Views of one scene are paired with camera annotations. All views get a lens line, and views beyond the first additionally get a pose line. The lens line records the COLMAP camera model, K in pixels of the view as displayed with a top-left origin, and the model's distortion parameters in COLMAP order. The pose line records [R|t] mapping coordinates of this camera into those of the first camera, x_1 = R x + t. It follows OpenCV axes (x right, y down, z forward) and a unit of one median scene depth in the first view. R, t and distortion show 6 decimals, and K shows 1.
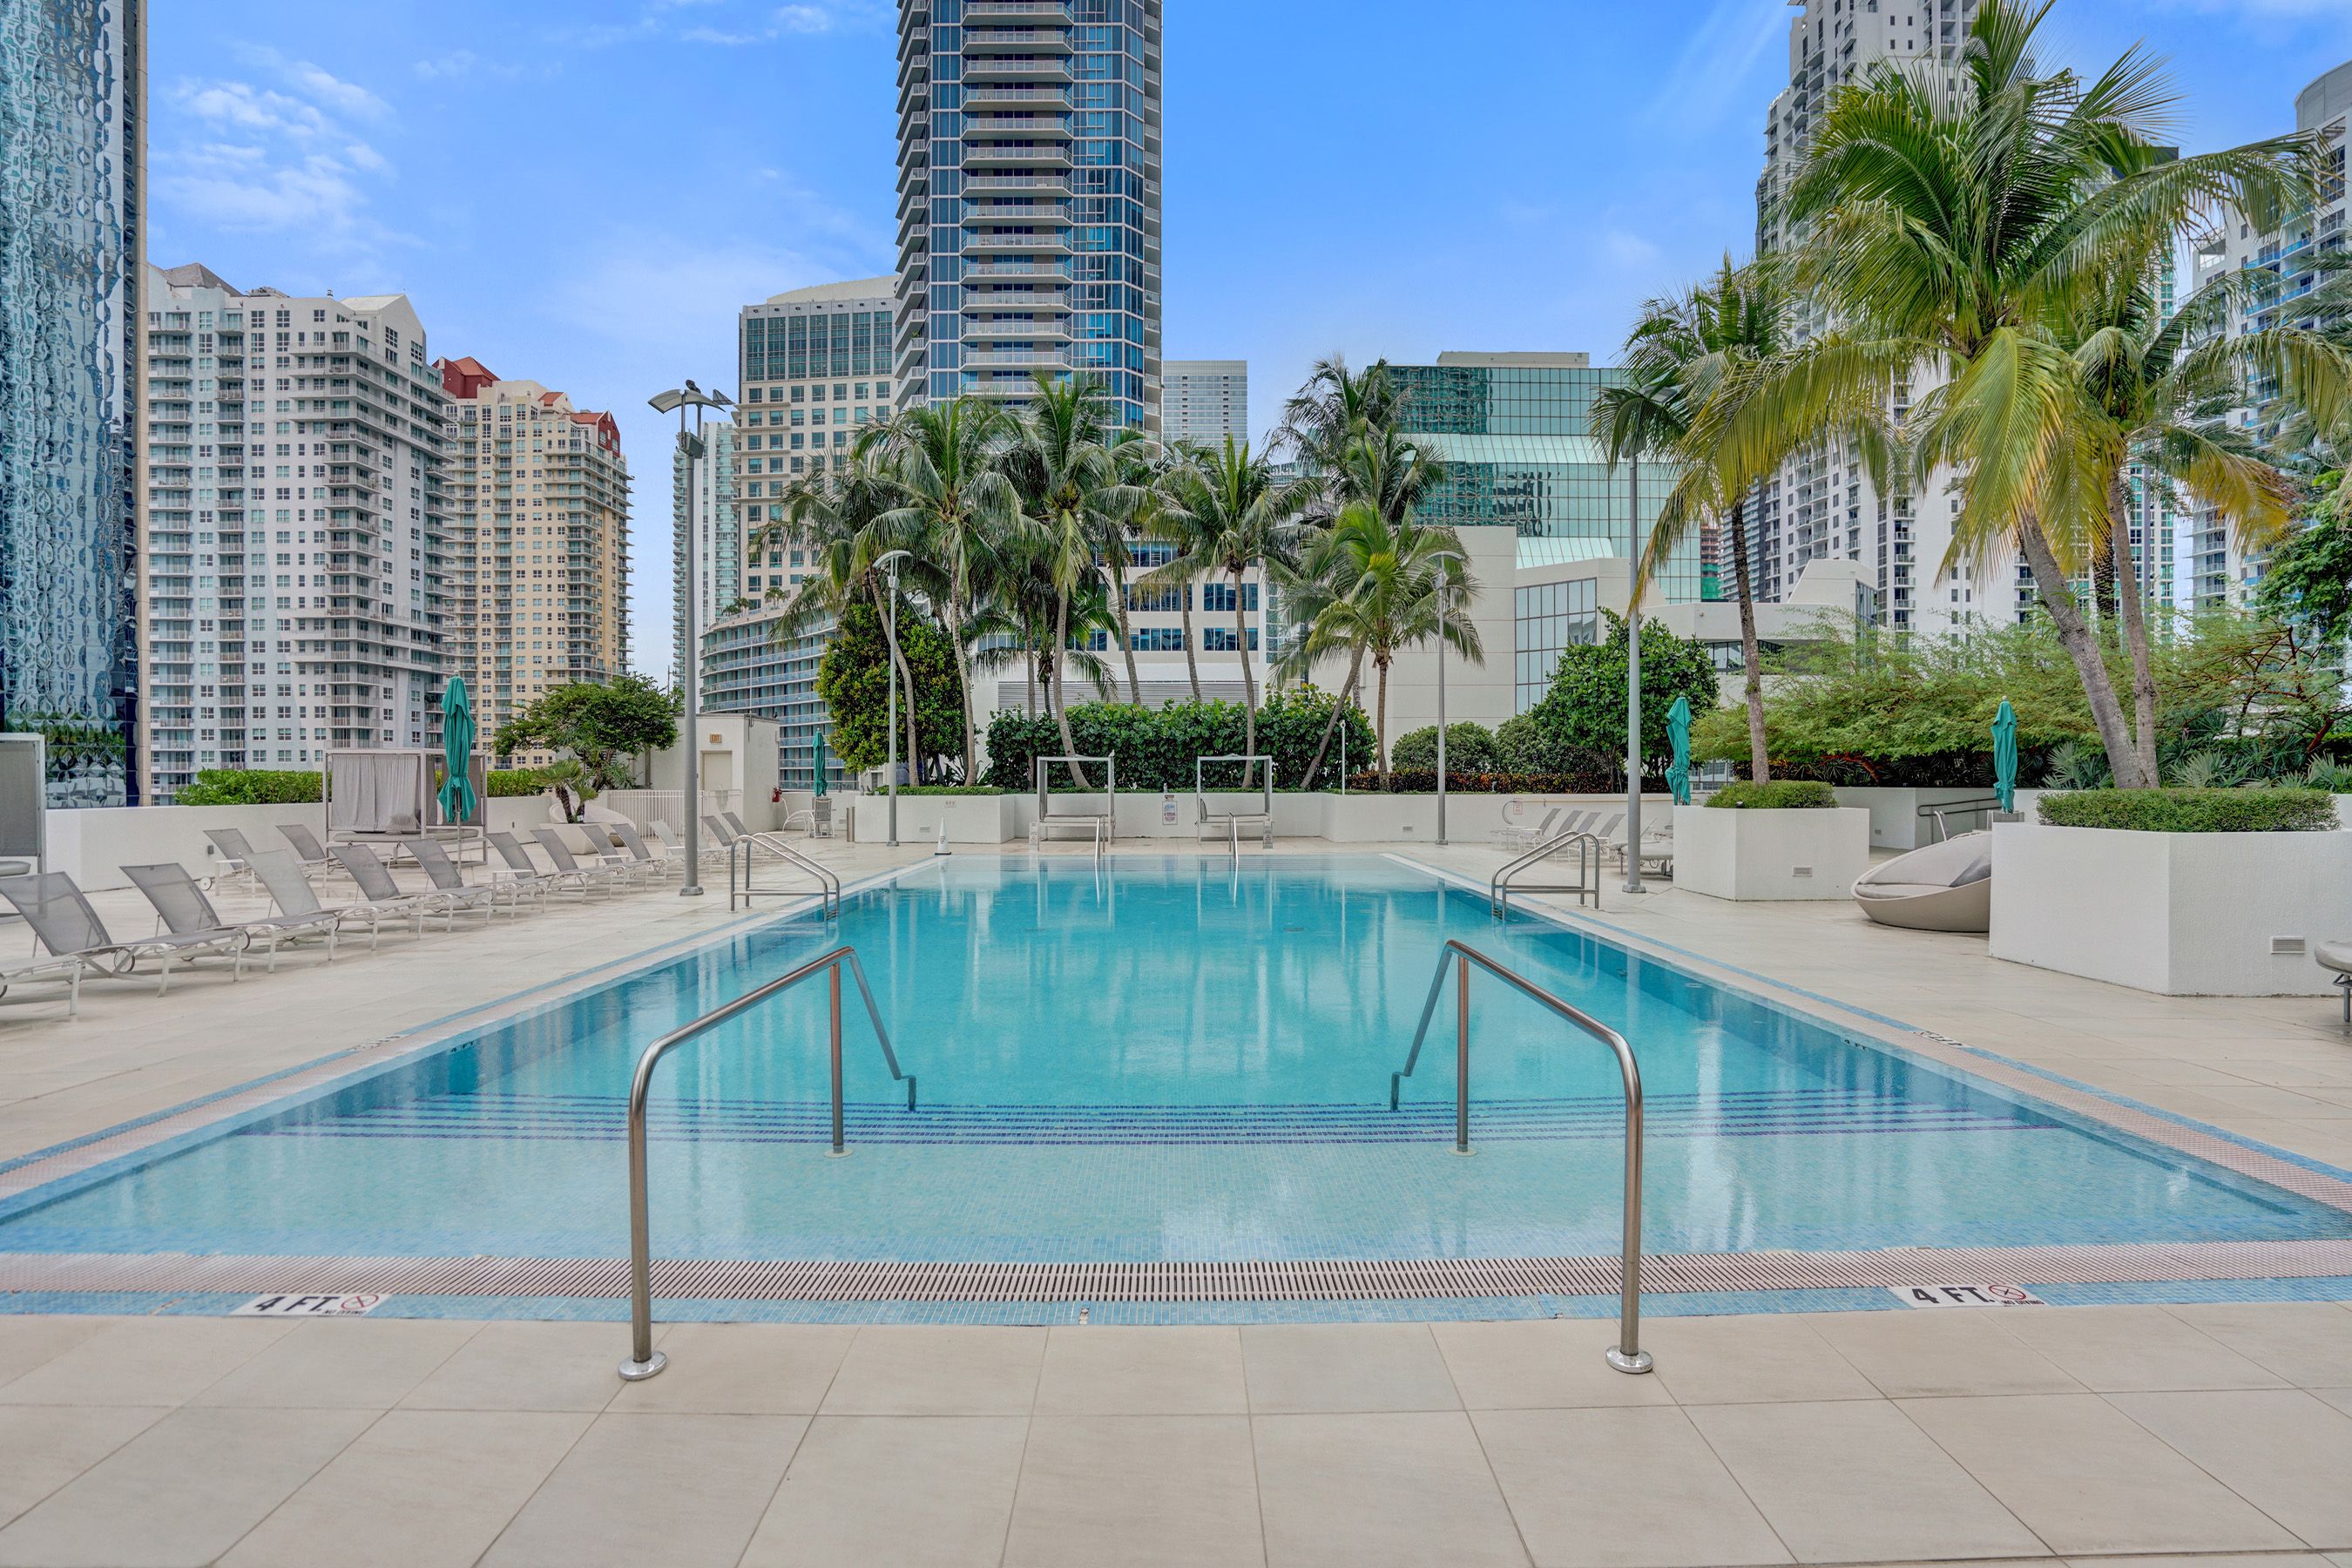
lens RADIAL K [[1143.7, 0, 1163.5], [0, 1143.7, 775.0], [0, 0, 1]] dist [-0.011884, 0.007184]
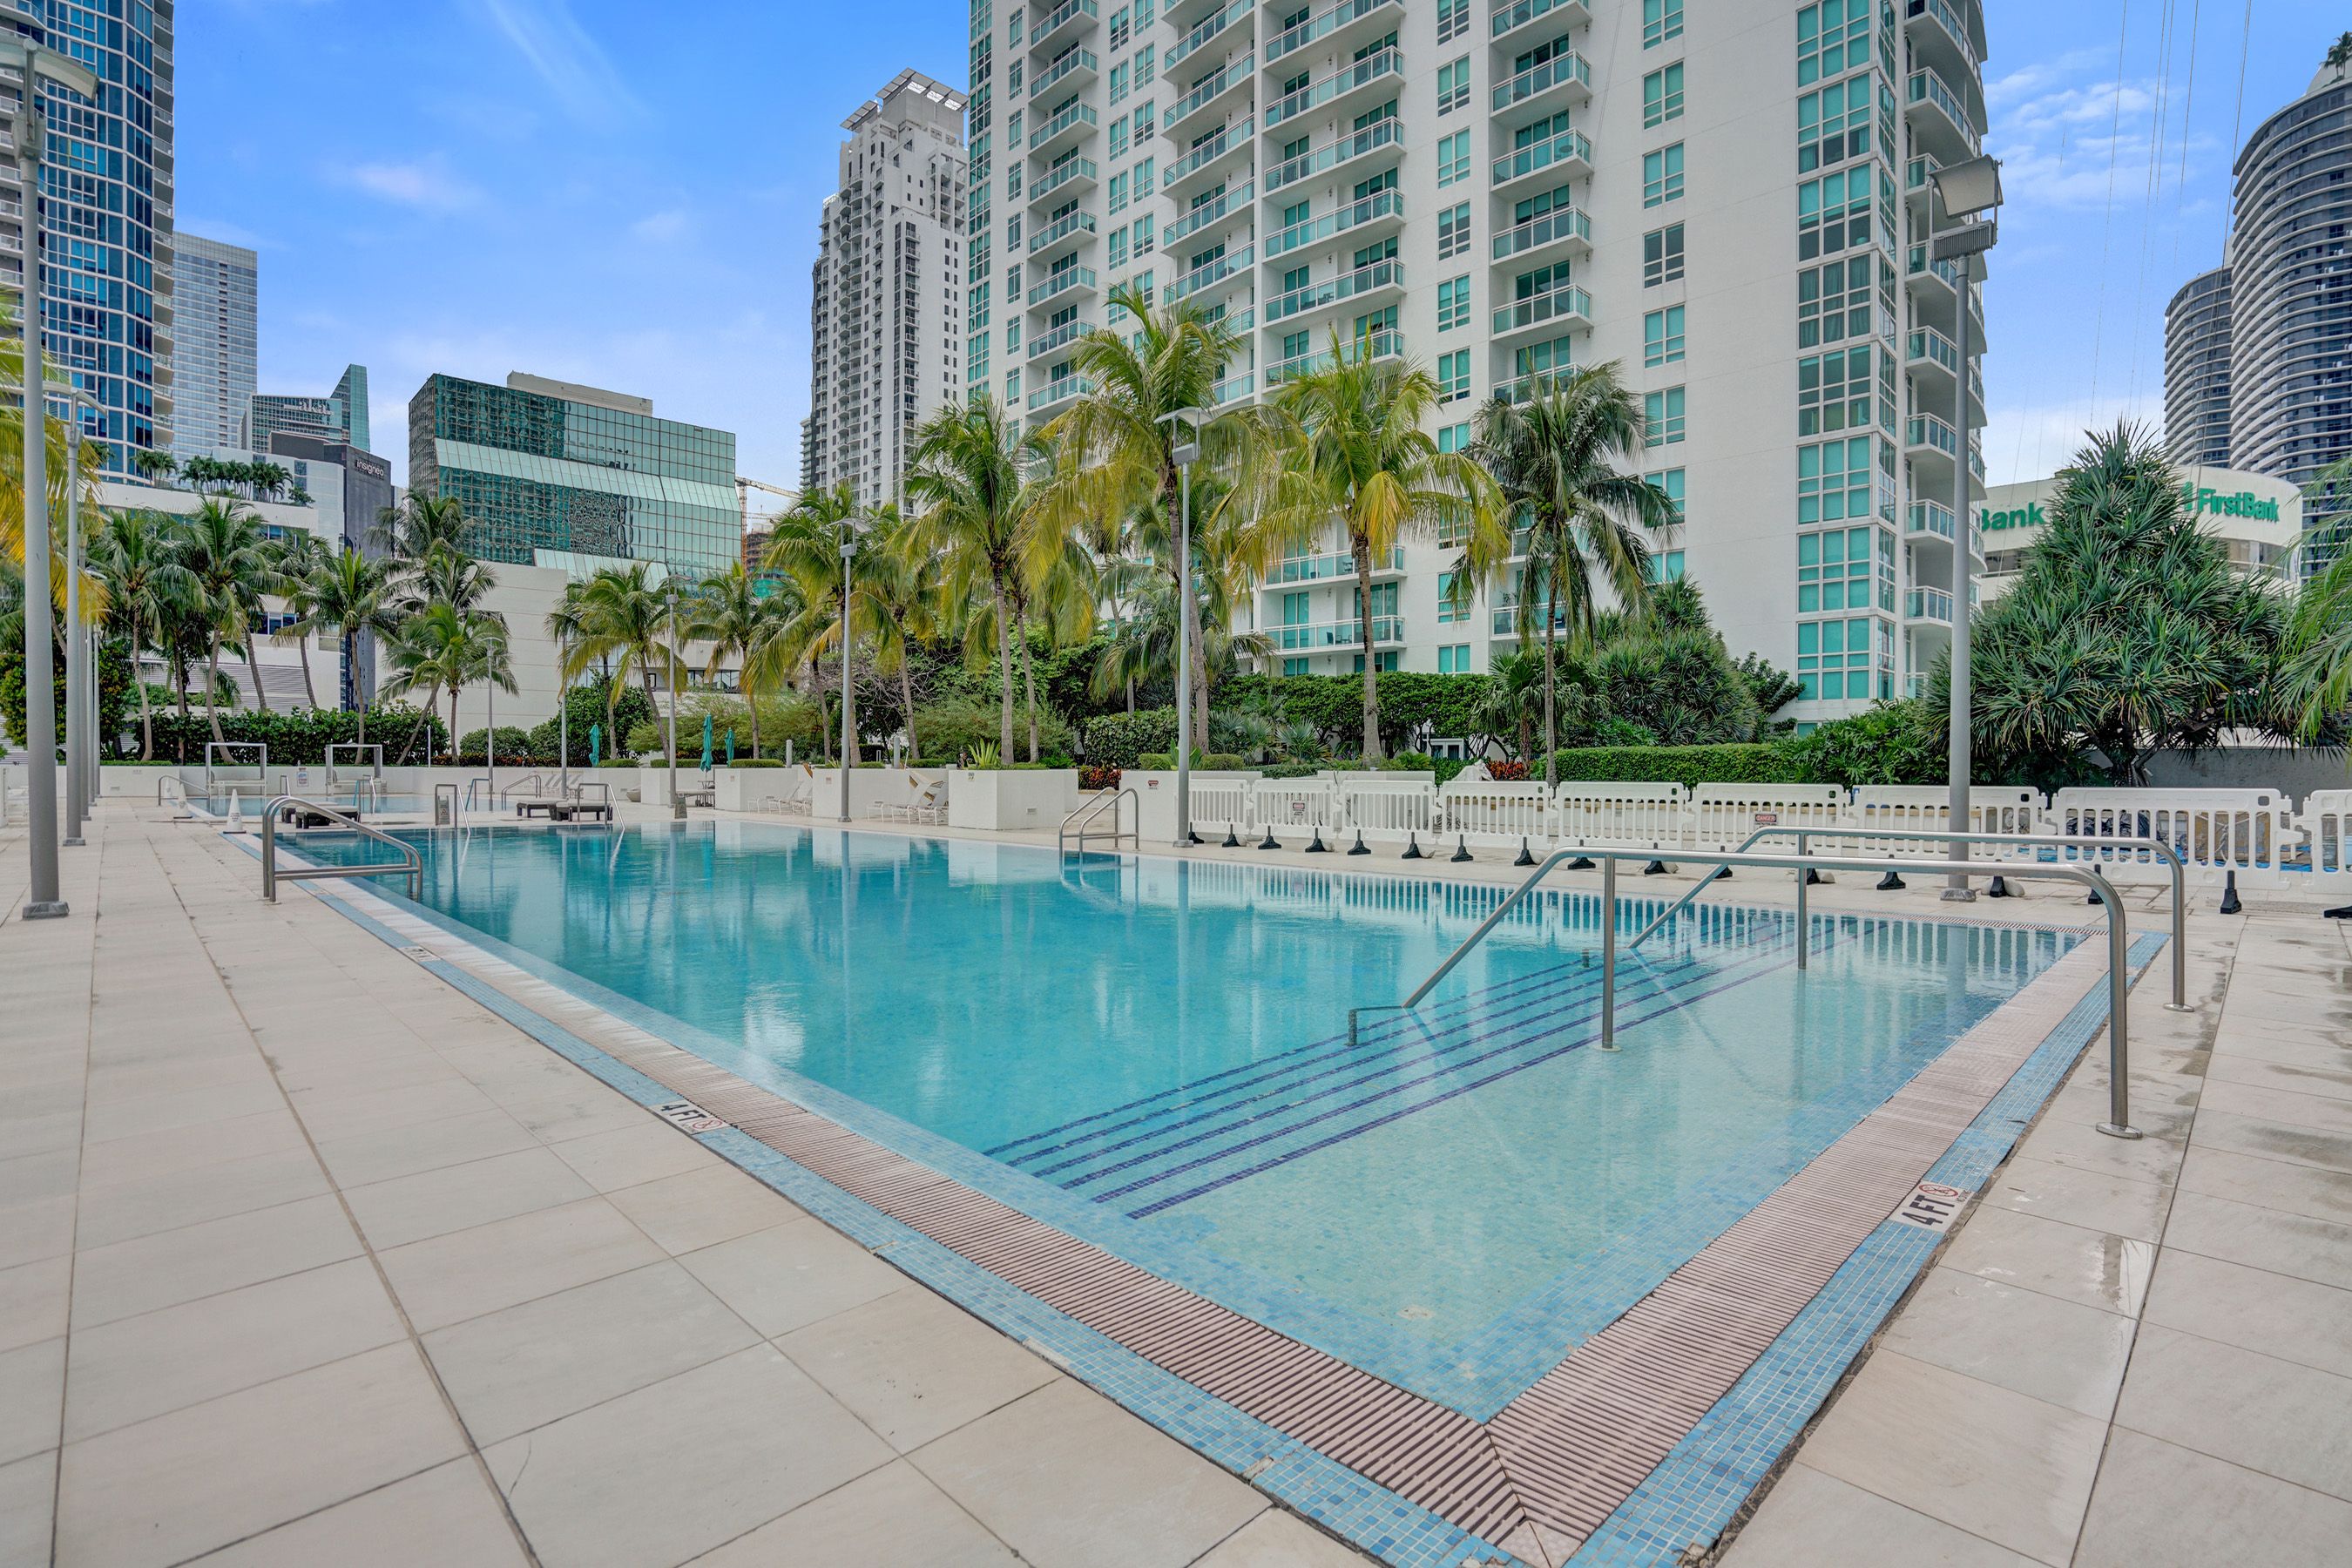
lens RADIAL K [[1143.7, 0, 1141.7], [0, 1143.7, 768.3], [0, 0, 1]] dist [-0.011884, 0.007184]
pose [[0.740318, 0.003810, 0.672246, -0.041017], [-0.004947, 0.999988, -0.000219, 0.002688], [-0.672238, -0.003164, 0.740328, -0.203496]]
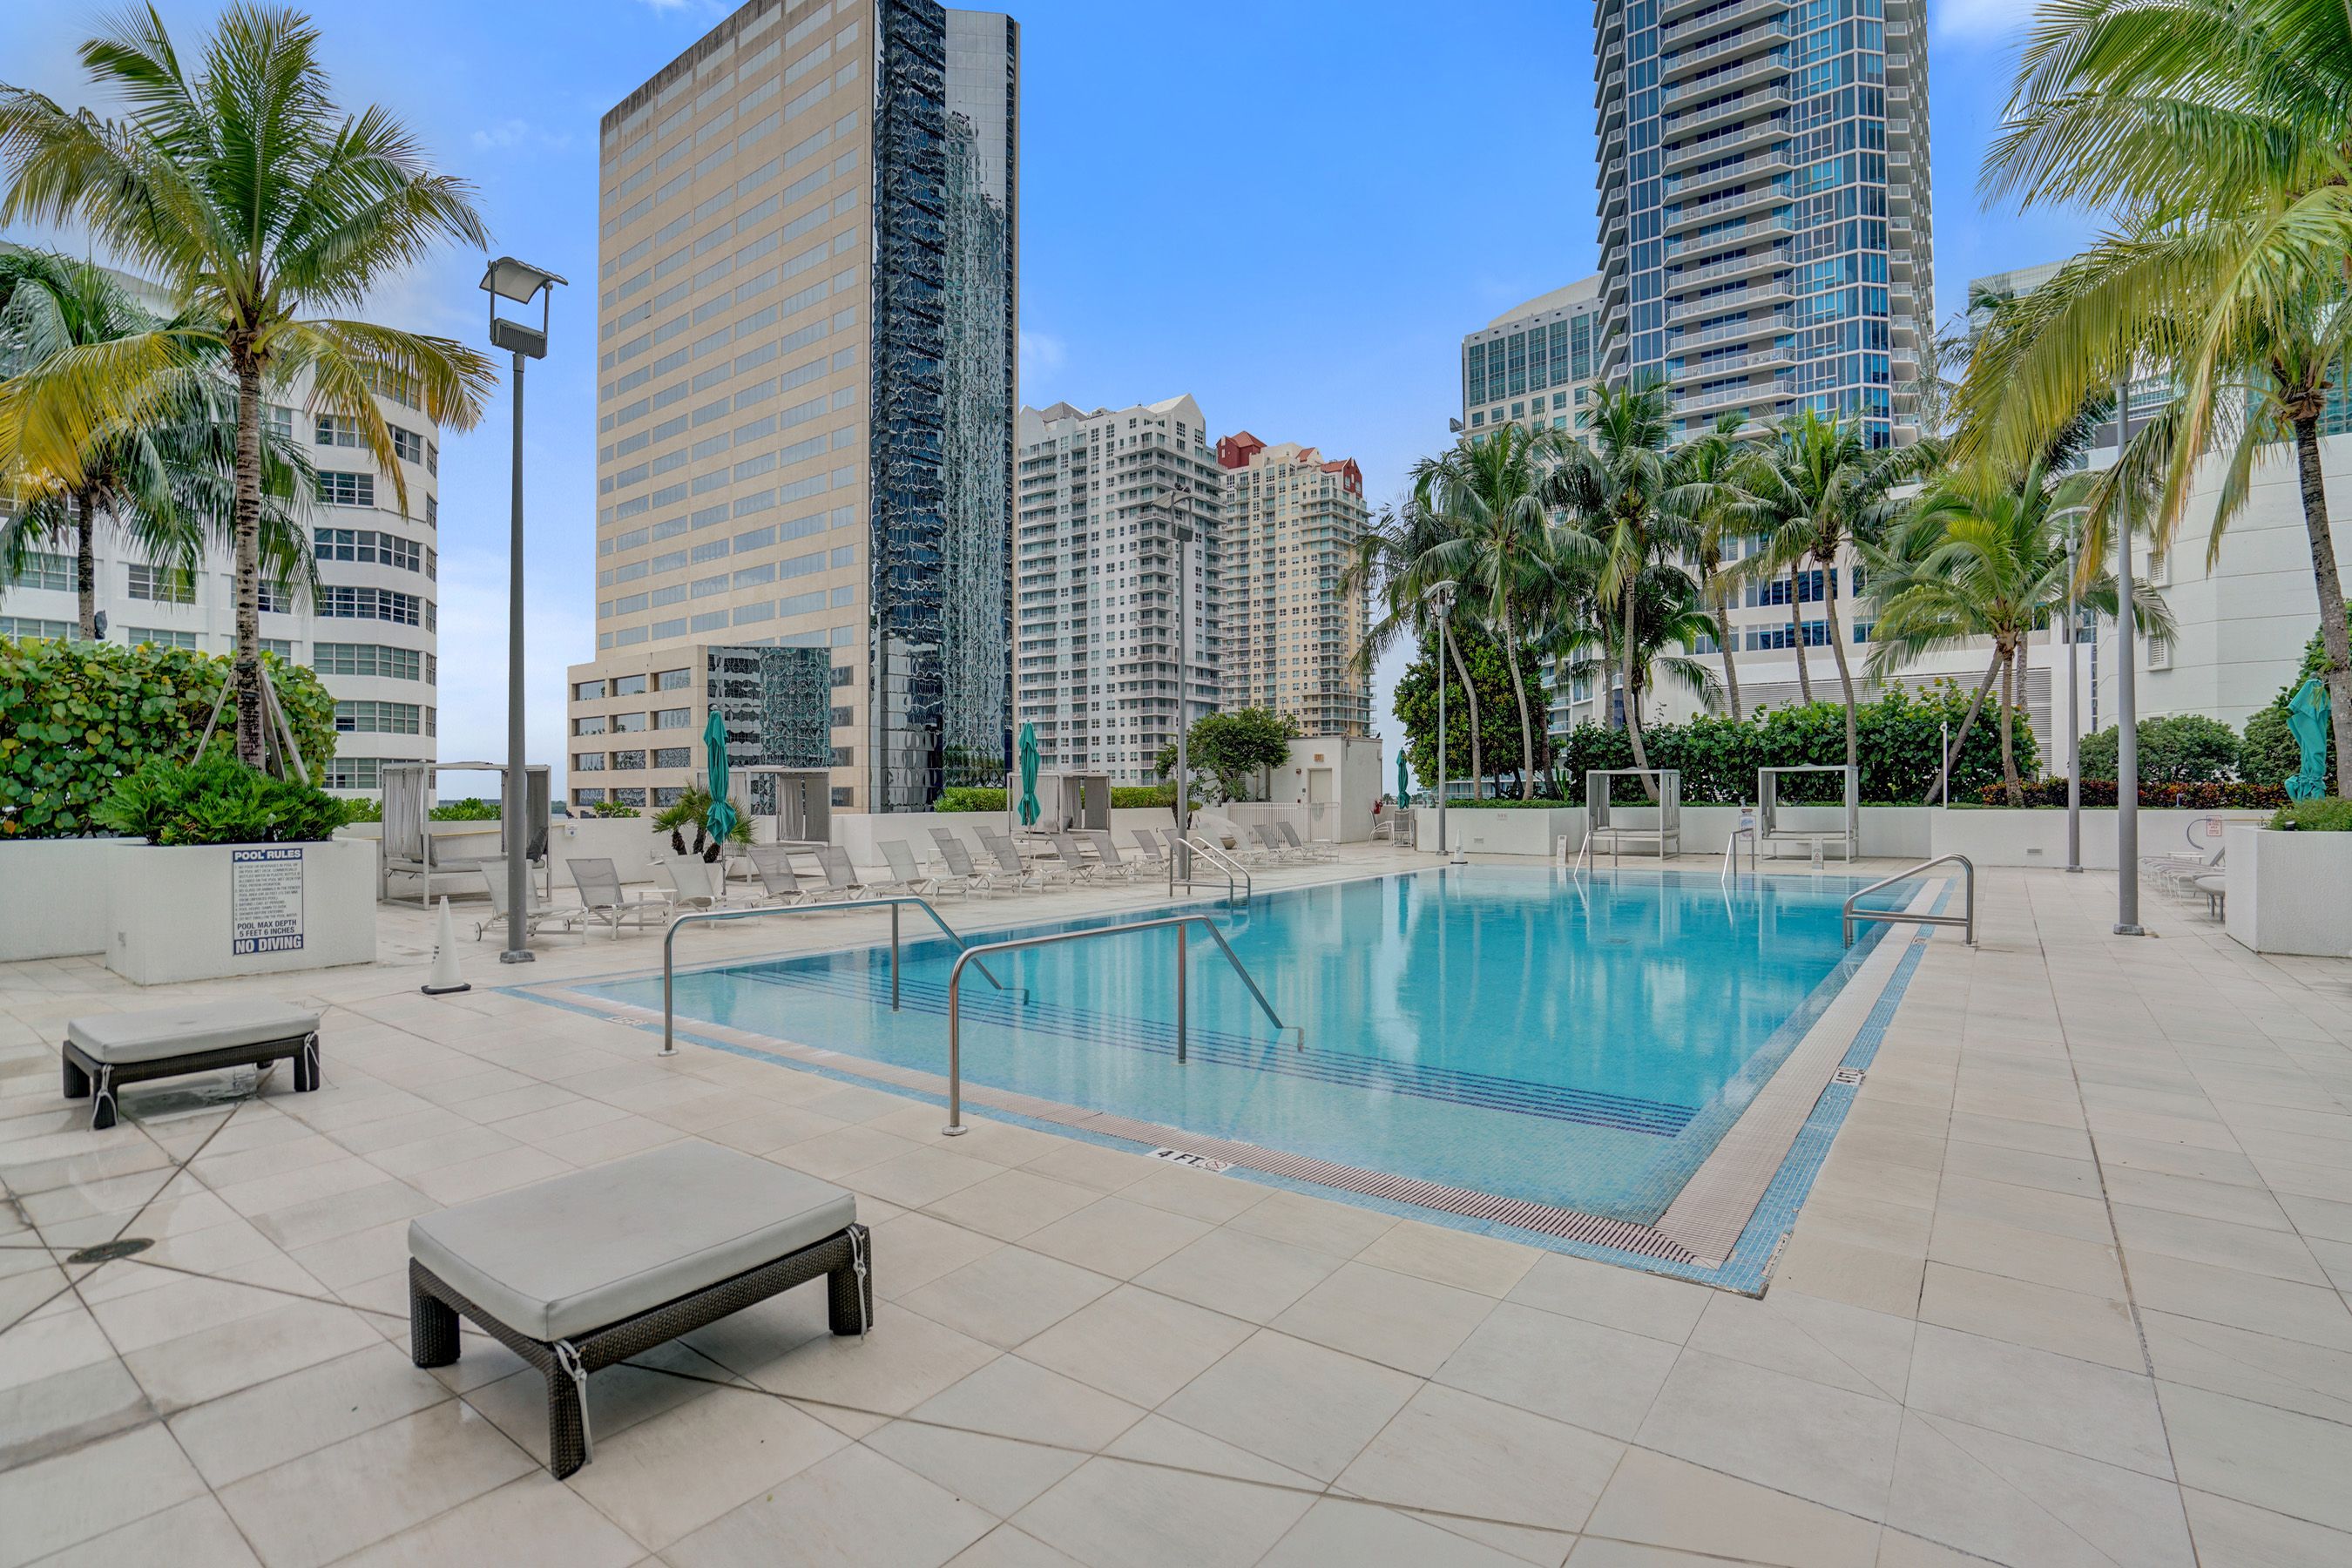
lens RADIAL K [[1143.7, 0, 1177.0], [0, 1143.7, 782.6], [0, 0, 1]] dist [-0.011884, 0.007184]
pose [[0.818016, -0.007314, -0.575149, 0.032981], [0.005457, 0.999973, -0.004956, -0.000417], [0.575170, 0.000916, 0.818034, -0.004797]]
